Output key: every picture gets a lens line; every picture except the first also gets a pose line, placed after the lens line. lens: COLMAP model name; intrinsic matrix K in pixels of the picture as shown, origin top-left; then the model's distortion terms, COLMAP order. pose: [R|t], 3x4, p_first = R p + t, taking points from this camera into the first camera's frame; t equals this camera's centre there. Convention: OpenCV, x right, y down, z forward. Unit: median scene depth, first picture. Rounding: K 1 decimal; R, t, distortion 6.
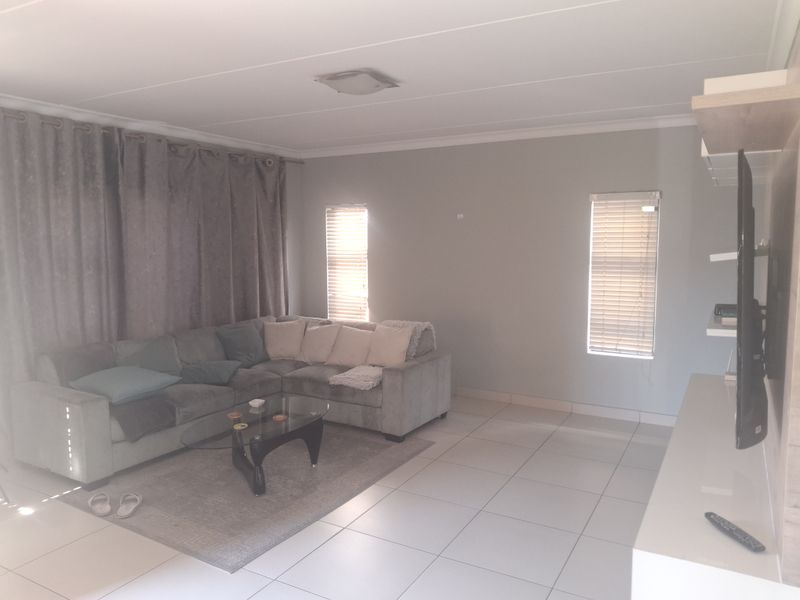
lens RADIAL K [[600.8, 0, 404.7], [0, 600.8, 296.0], [0, 0, 1]] dist [0.177052, -0.252951]
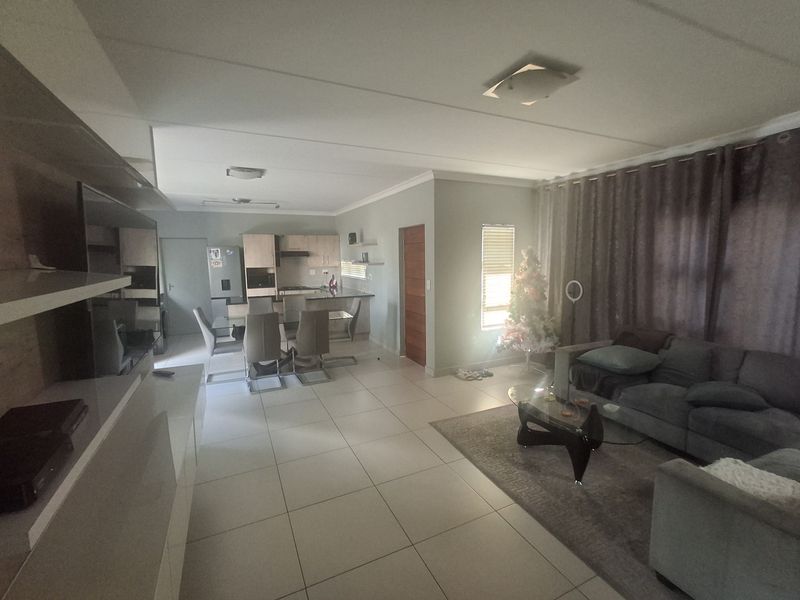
lens RADIAL K [[372.7, 0, 400.0], [0, 372.7, 300.0], [0, 0, 1]] dist [0.042942, 0.000182]
pose [[-0.579168, 0.111588, -0.807535, 0.423994], [-0.069628, 0.980196, 0.185385, -0.092443], [0.812230, 0.163596, -0.559928, 0.934938]]
